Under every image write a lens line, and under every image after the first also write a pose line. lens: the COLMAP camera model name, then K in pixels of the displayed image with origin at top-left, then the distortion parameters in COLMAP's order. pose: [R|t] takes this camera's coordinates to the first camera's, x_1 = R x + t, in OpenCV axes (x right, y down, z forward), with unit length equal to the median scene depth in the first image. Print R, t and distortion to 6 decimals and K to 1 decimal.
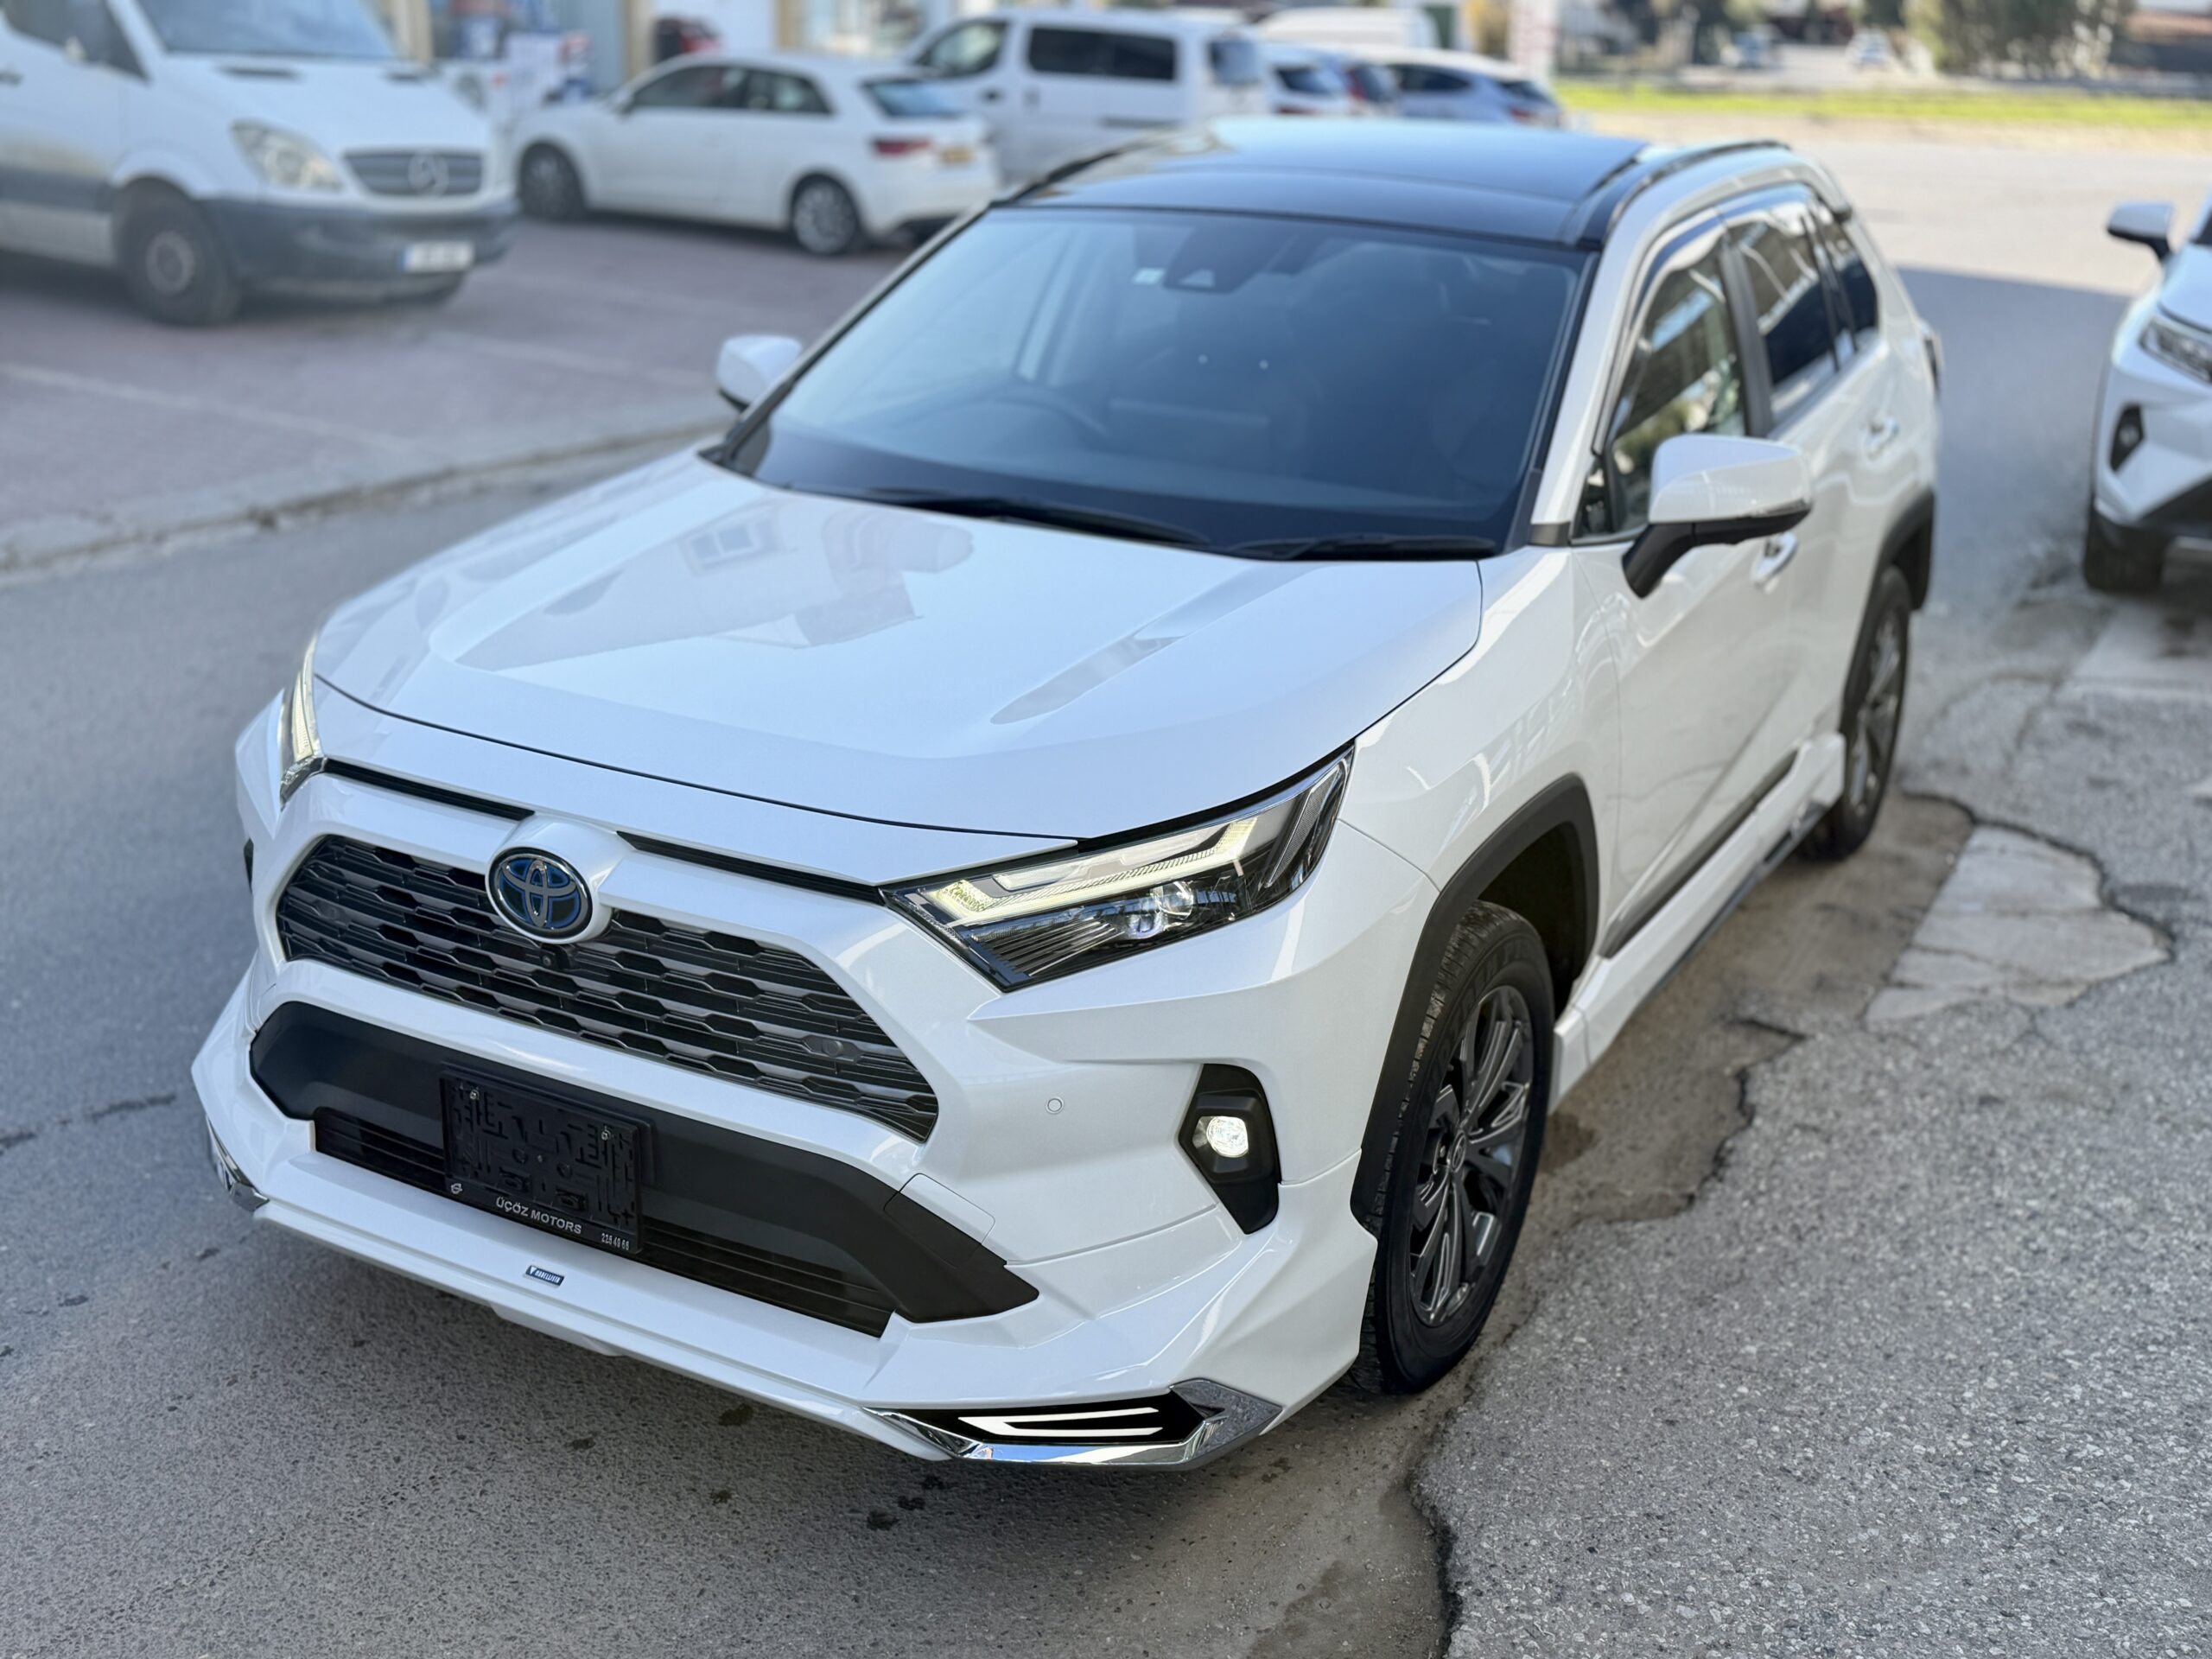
lens RADIAL K [[2356.8, 0, 1106.5], [0, 2356.8, 813.4], [0, 0, 1]] dist [0.043433, 0.000000]
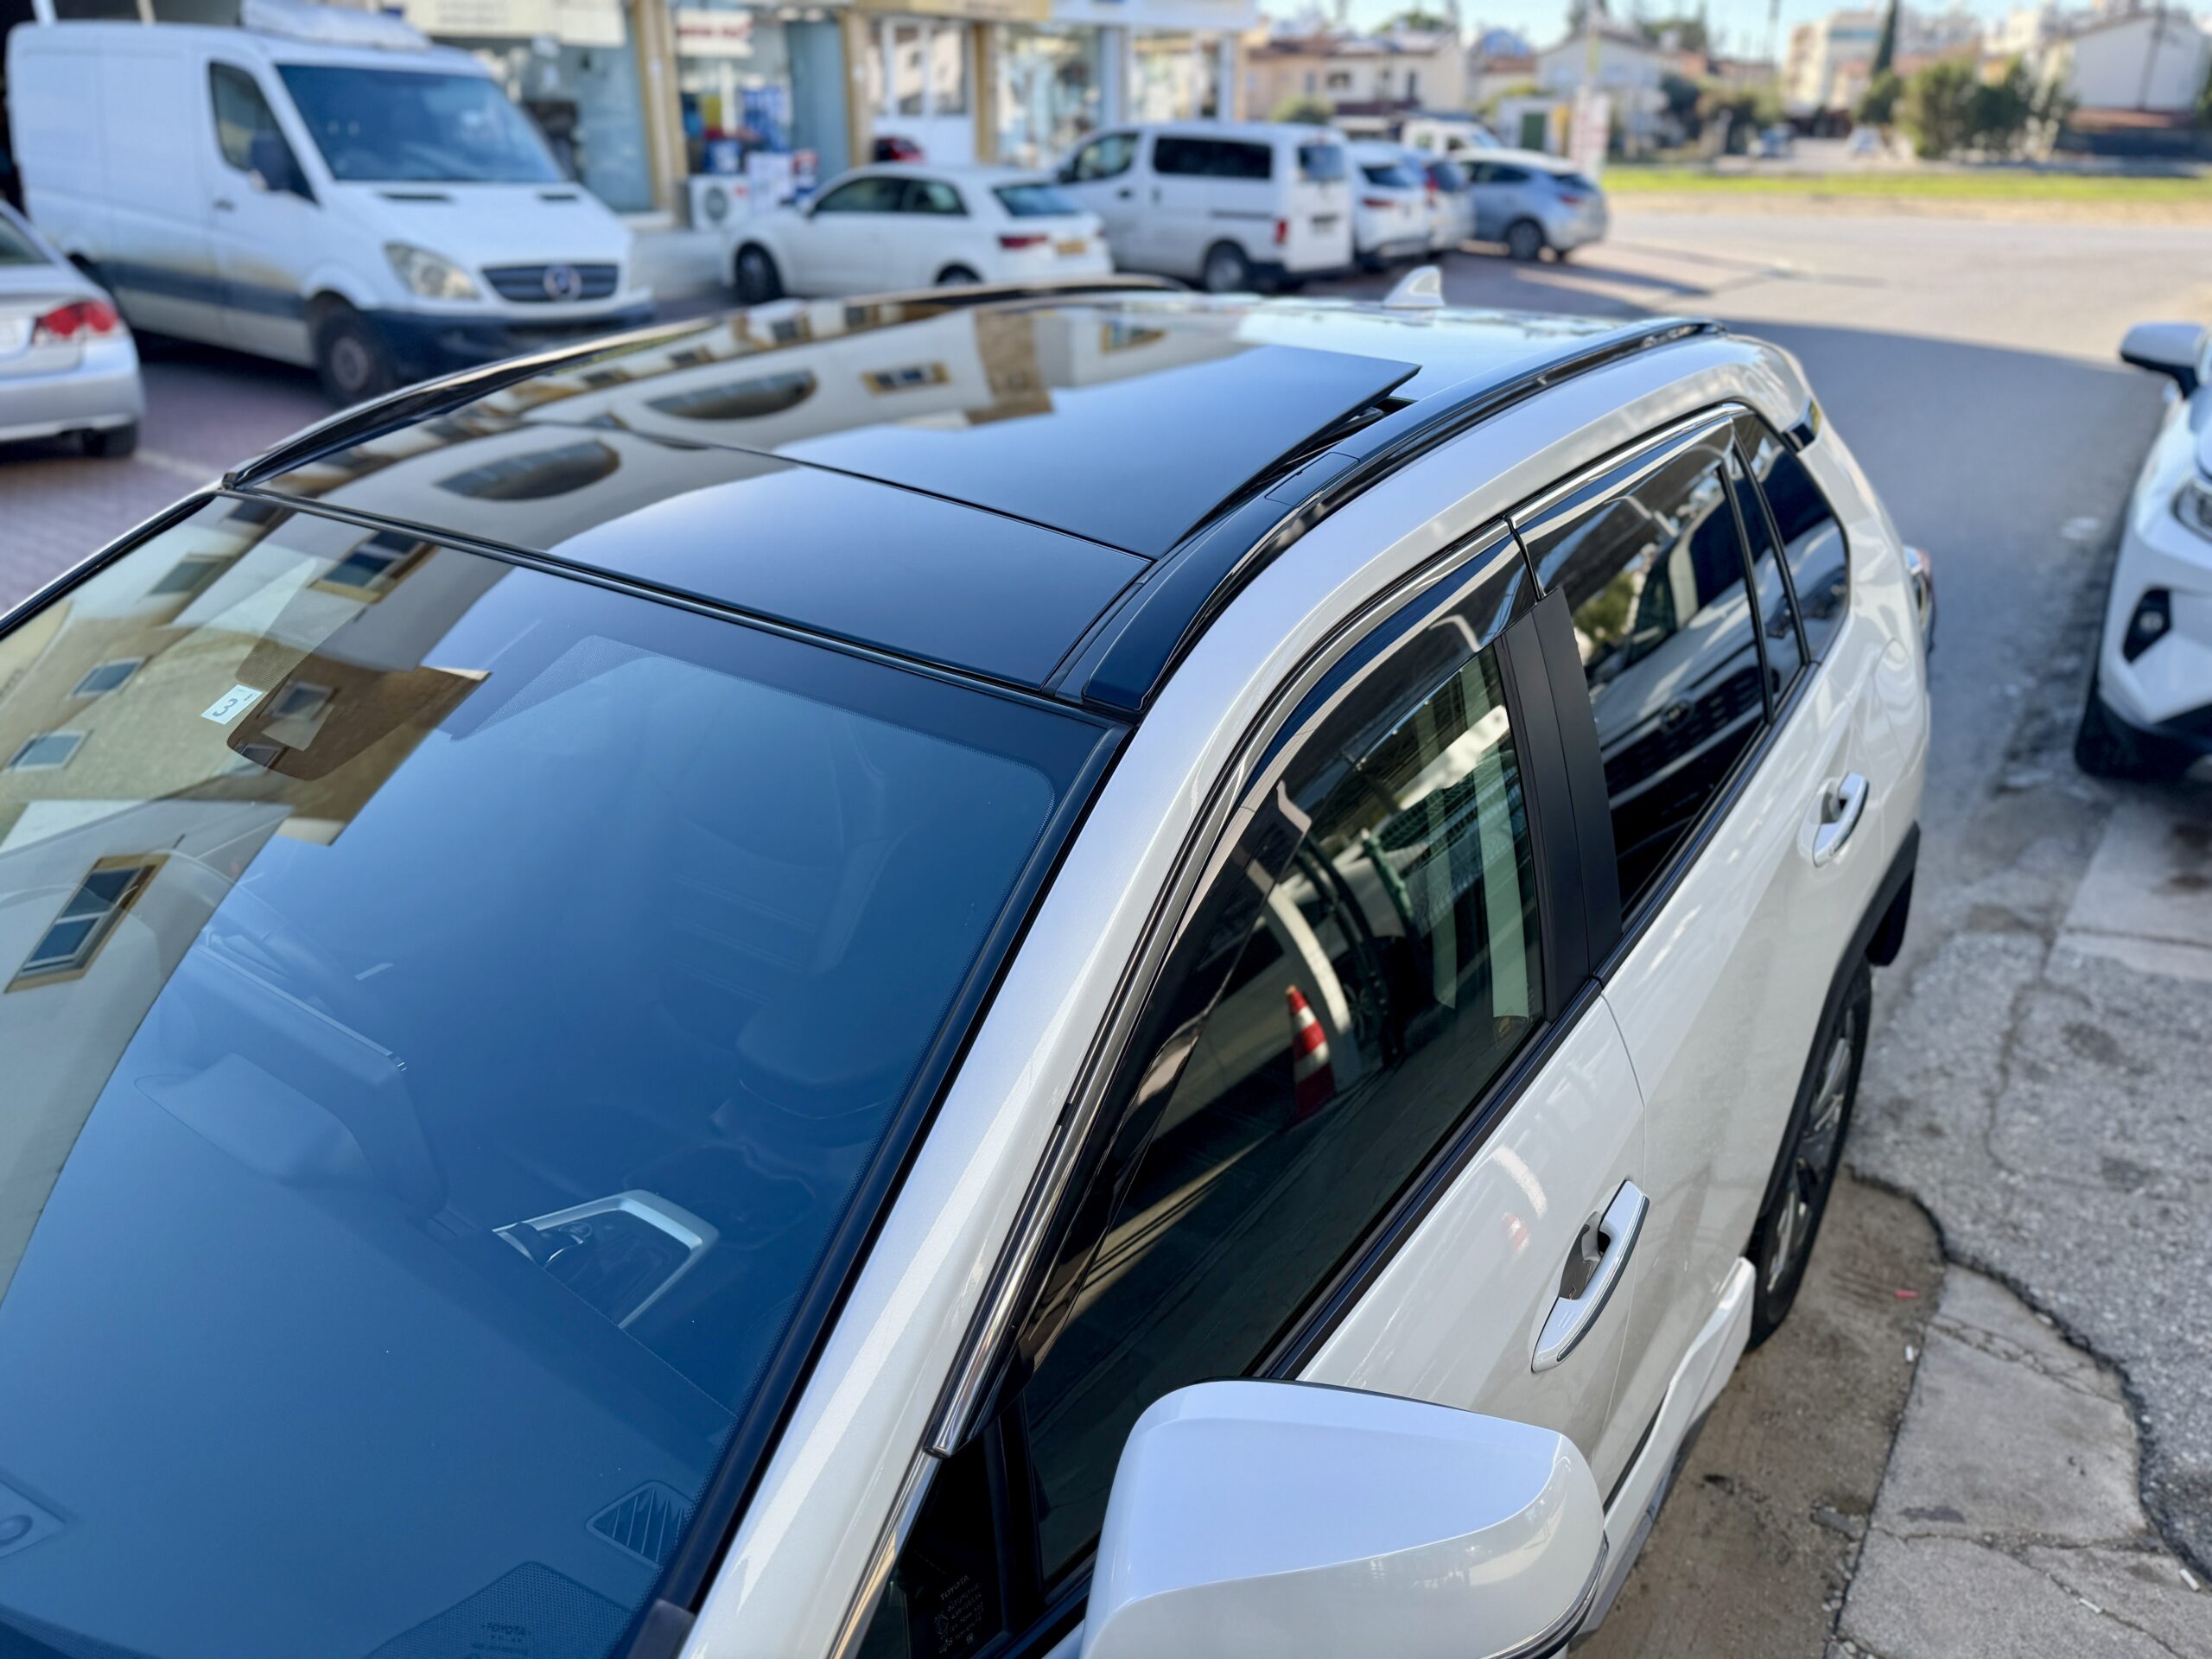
lens RADIAL K [[1569.6, 0, 1110.5], [0, 1569.6, 831.0], [0, 0, 1]] dist [-0.004943, 0.012988]
pose [[0.992929, 0.030112, -0.114831, 0.232887], [-0.018855, 0.995019, 0.097885, -0.242534], [0.117207, -0.095027, 0.988551, 0.722287]]
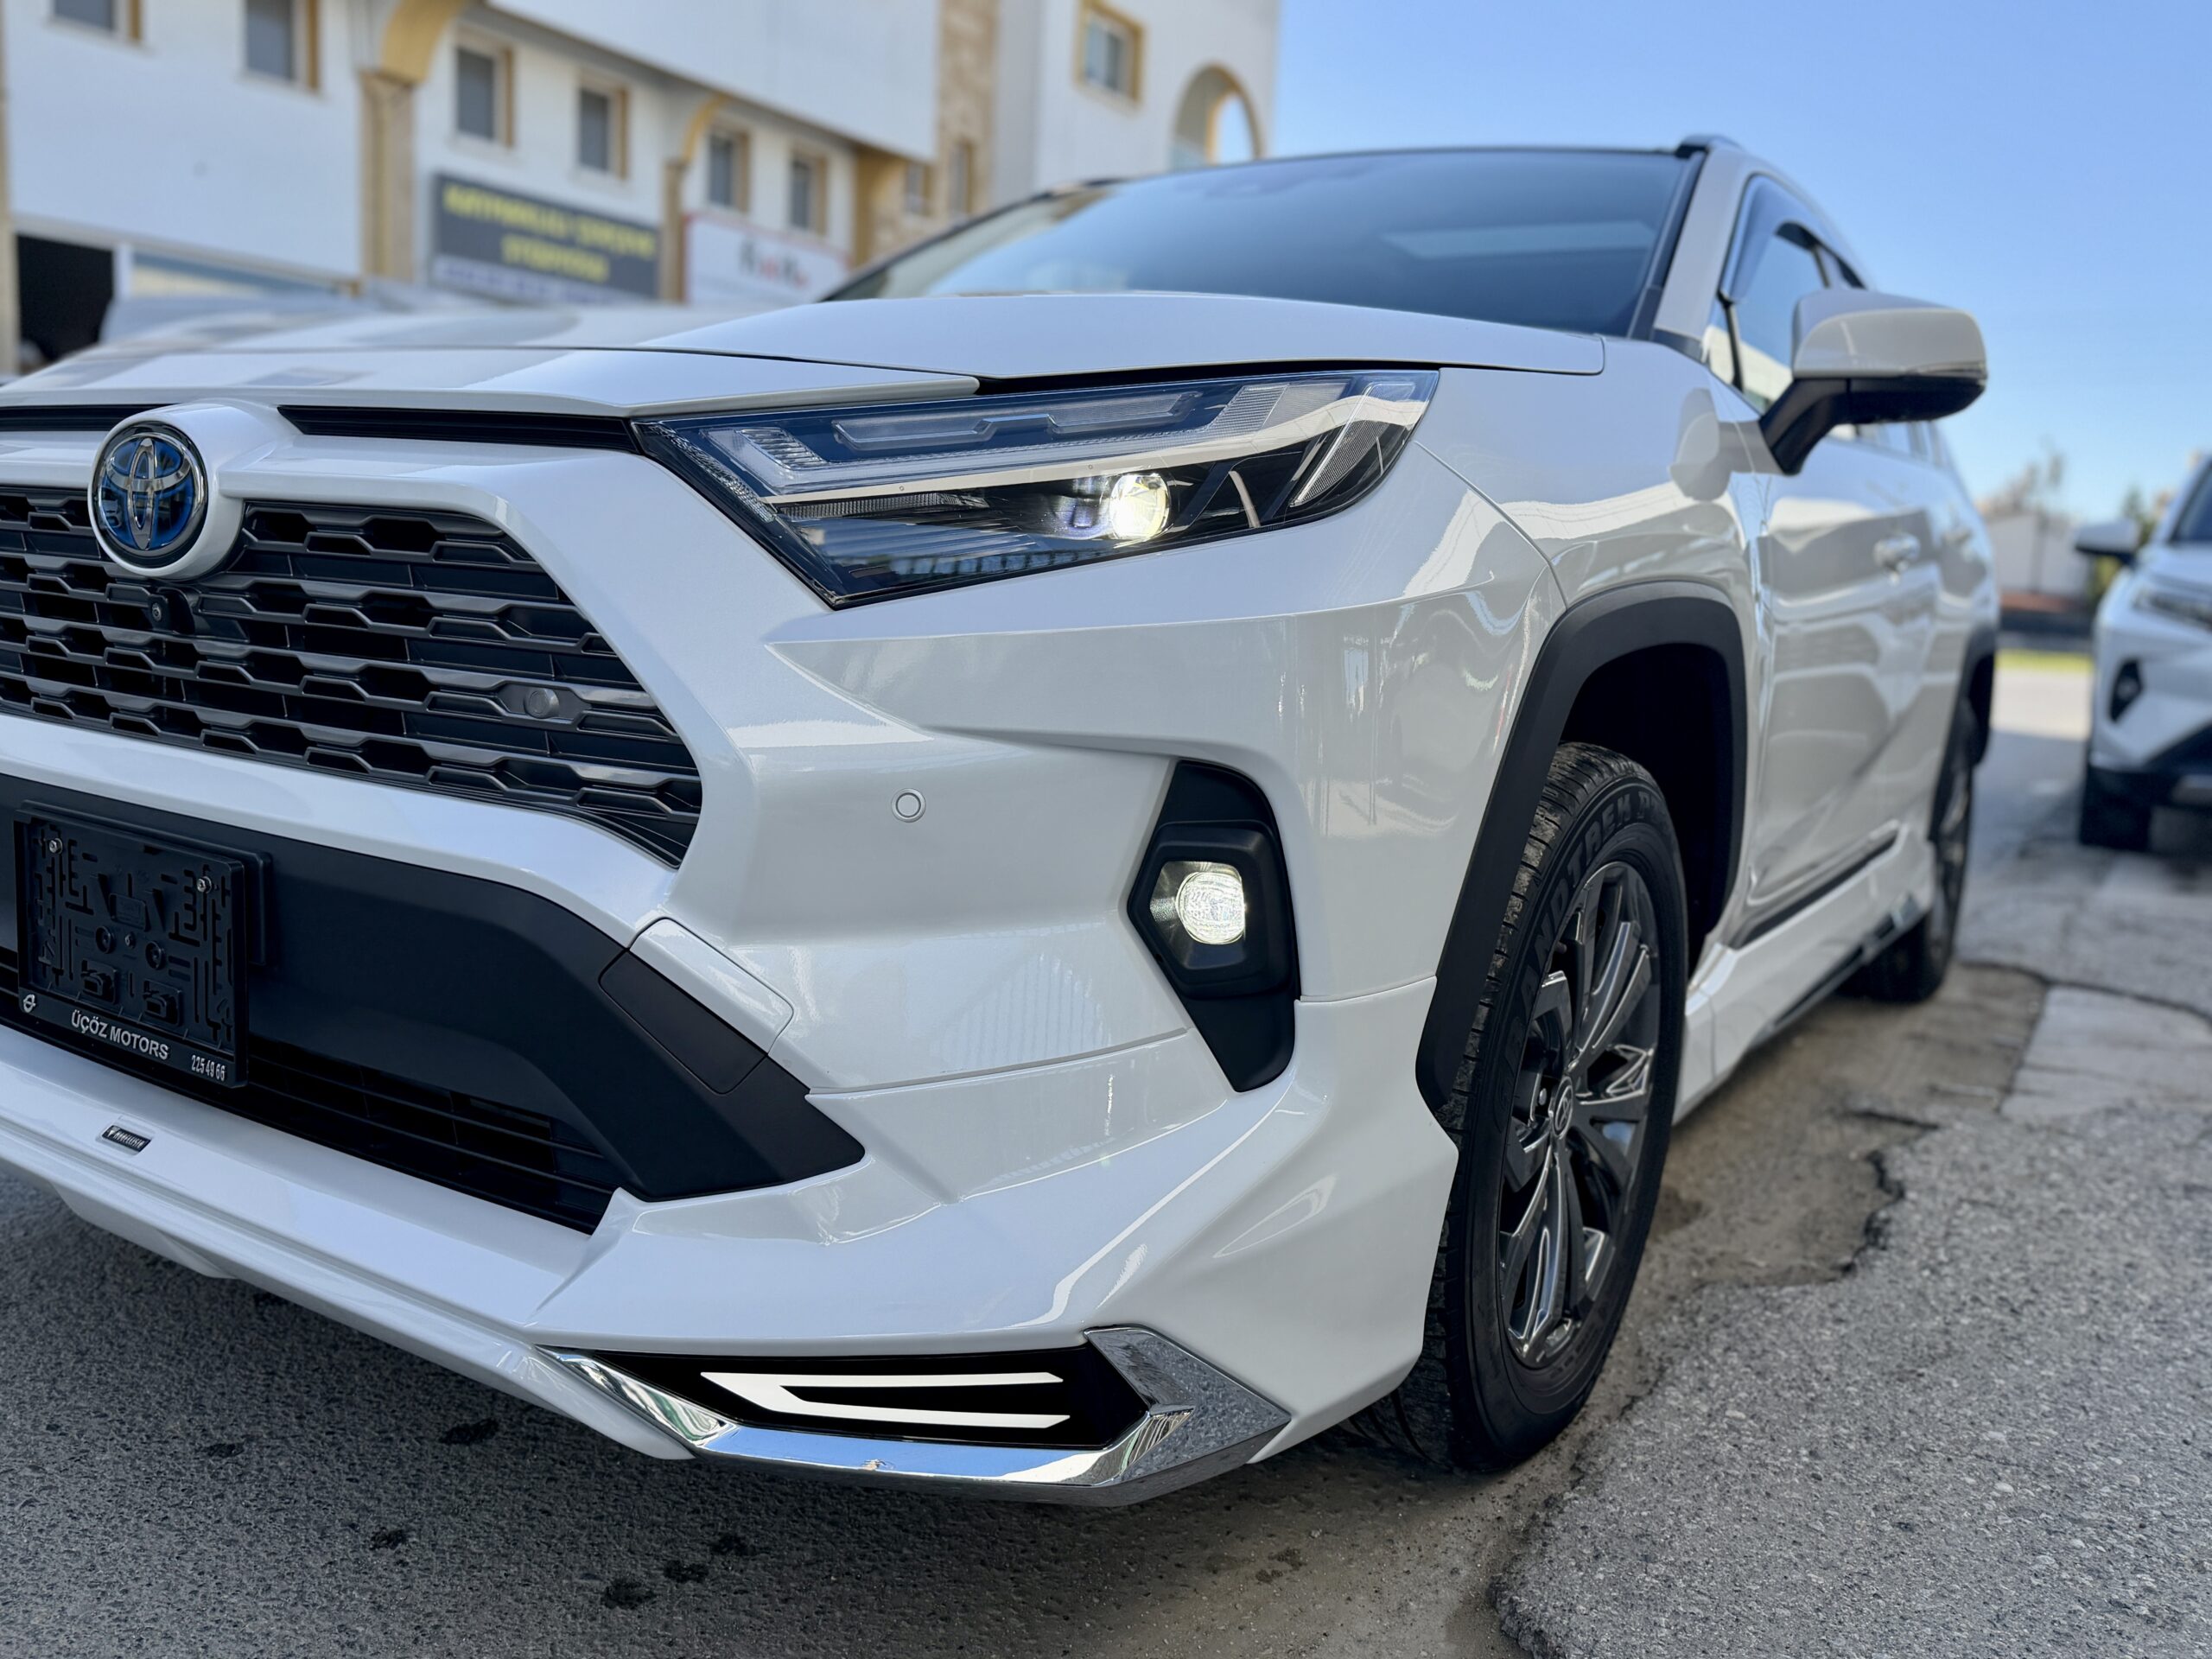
lens RADIAL K [[1781.2, 0, 1101.5], [0, 1781.2, 821.2], [0, 0, 1]] dist [-0.010700, -0.007116]
pose [[0.997596, 0.041423, -0.055557, 0.033140], [-0.051405, 0.979974, -0.192377, 0.138968], [0.046475, 0.194770, 0.979747, 0.388859]]
